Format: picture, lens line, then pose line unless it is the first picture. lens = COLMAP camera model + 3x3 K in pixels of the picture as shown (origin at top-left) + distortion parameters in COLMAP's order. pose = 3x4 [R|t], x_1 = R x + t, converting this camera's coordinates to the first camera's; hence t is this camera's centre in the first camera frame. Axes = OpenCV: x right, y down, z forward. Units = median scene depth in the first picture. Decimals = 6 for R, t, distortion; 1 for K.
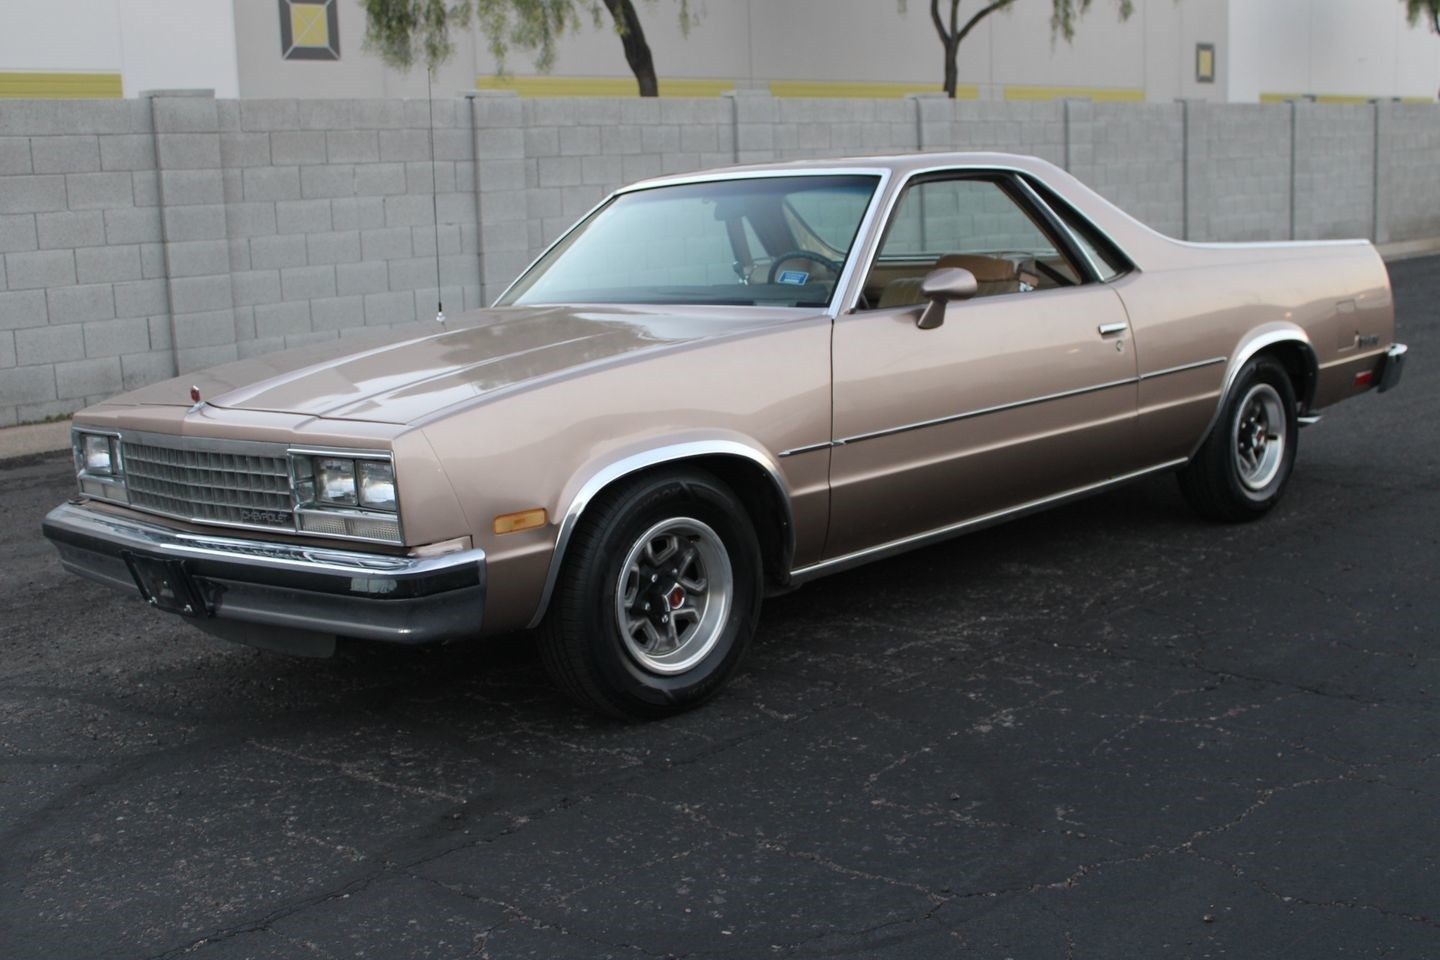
lens RADIAL K [[1730.6, 0, 724.2], [0, 1730.6, 483.6], [0, 0, 1]] dist [-0.092506, 0.143609]
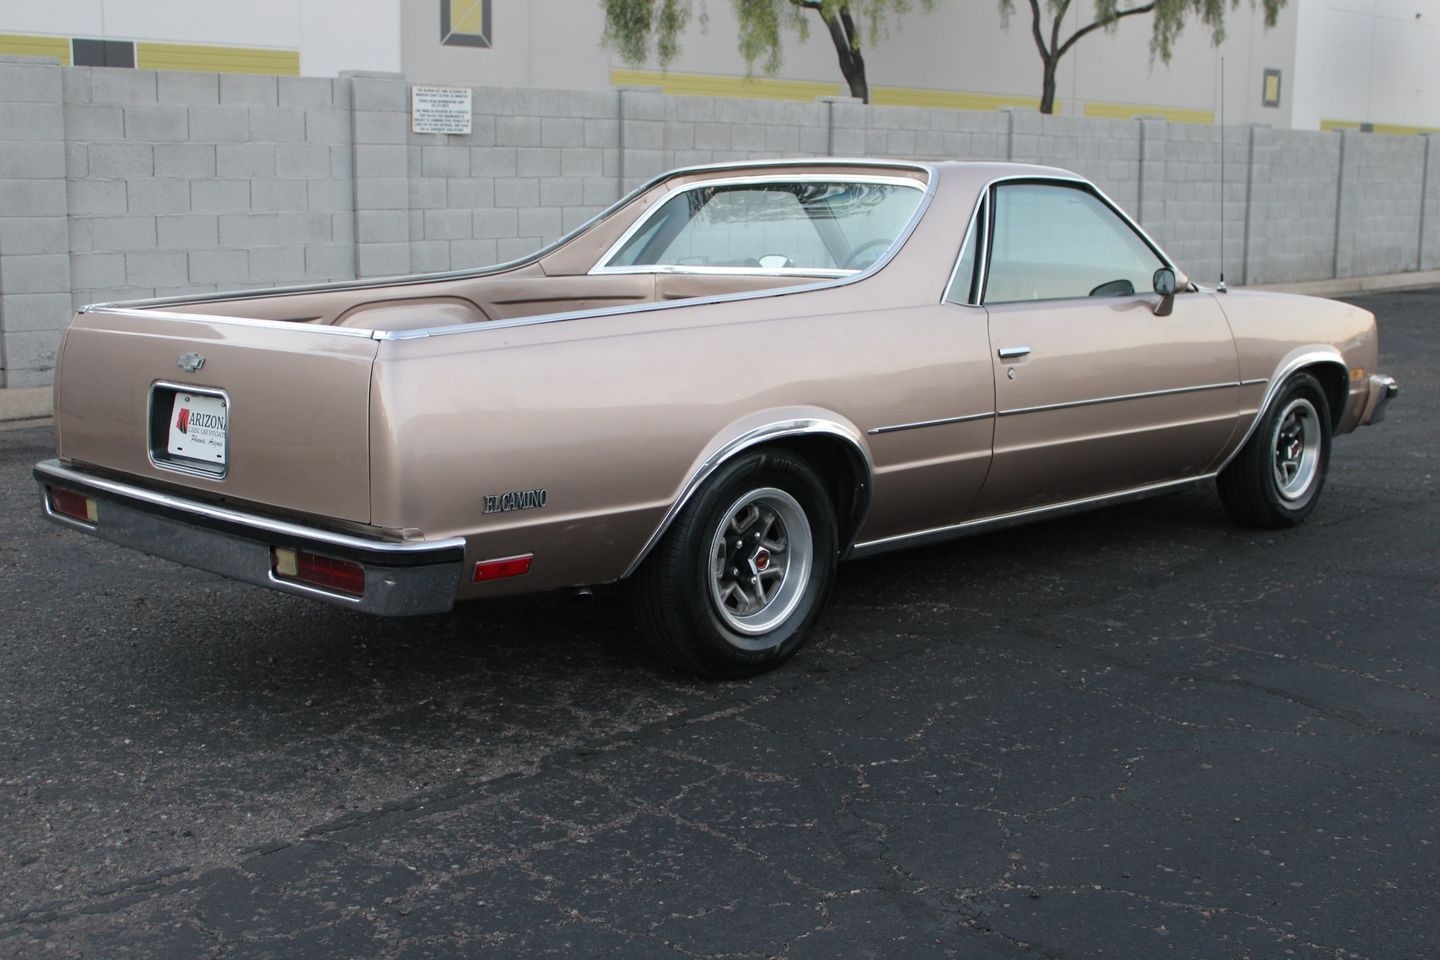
lens RADIAL K [[1710.1, 0, 697.8], [0, 1710.1, 528.7], [0, 0, 1]] dist [-0.089616, 0.151861]
pose [[0.998520, 0.052178, -0.015313, -0.231696], [-0.051697, 0.998203, 0.030312, 0.053687], [0.016867, -0.029476, 0.999423, -0.253185]]
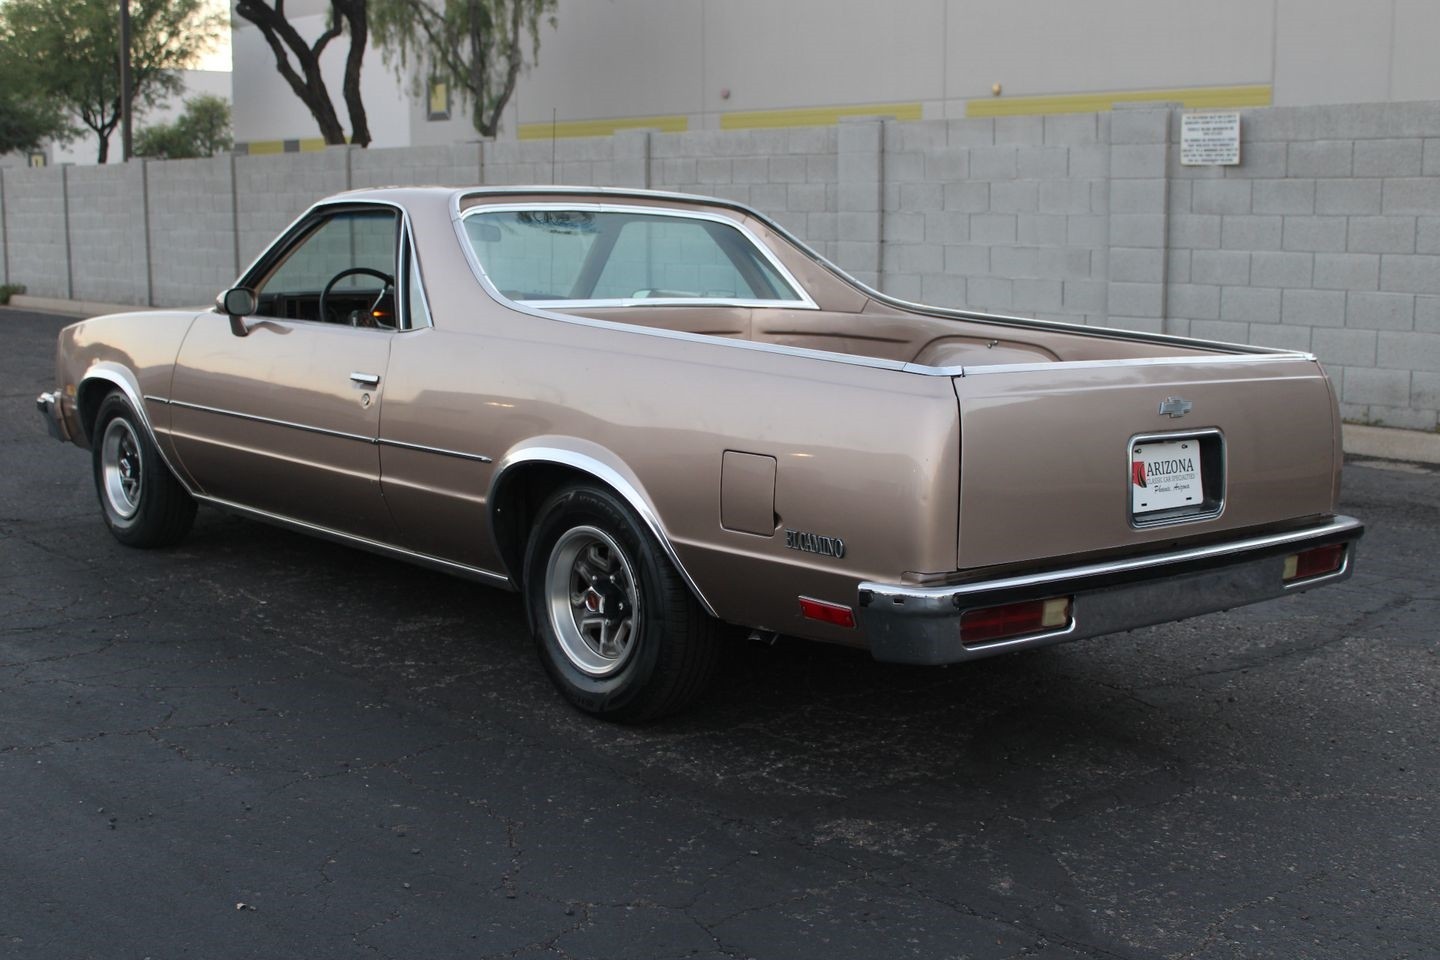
lens RADIAL K [[1730.6, 0, 724.2], [0, 1730.6, 483.6], [0, 0, 1]] dist [-0.092506, 0.143609]
pose [[-0.065511, 0.195531, -0.978507, 0.590553], [-0.176279, 0.962923, 0.204219, -0.135433], [0.982158, 0.185869, -0.028614, 0.639549]]
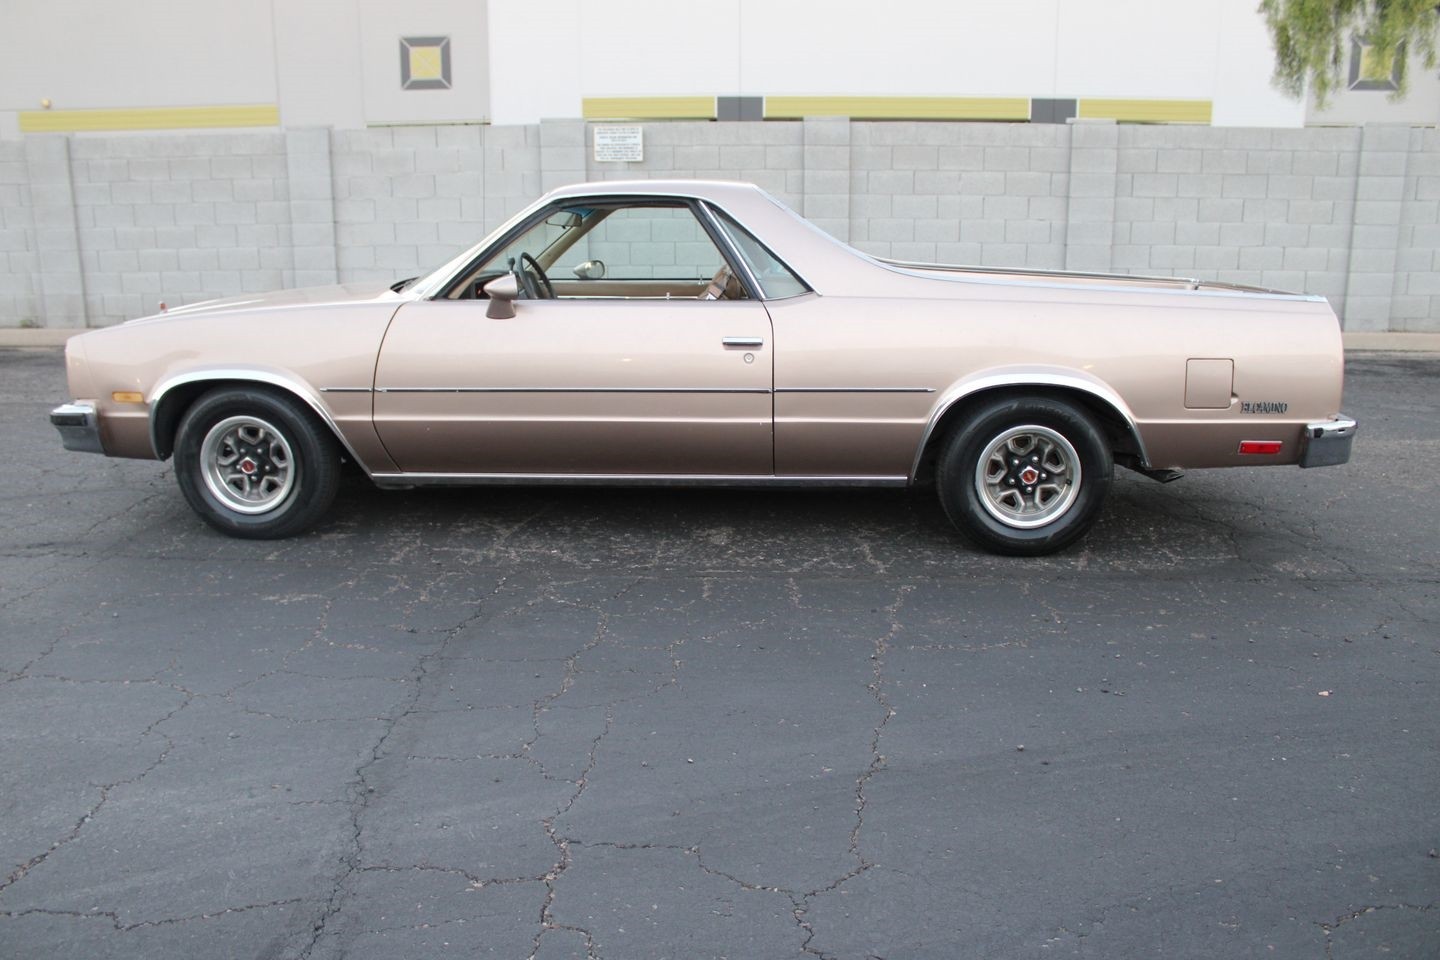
lens RADIAL K [[1188.1, 0, 715.4], [0, 1188.1, 477.2], [0, 0, 1]] dist [-0.155378, 0.132491]
pose [[0.651690, 0.217250, -0.726706, 0.414929], [-0.155794, 0.976014, 0.152070, -0.061743], [0.742313, 0.014114, 0.669905, 0.243604]]
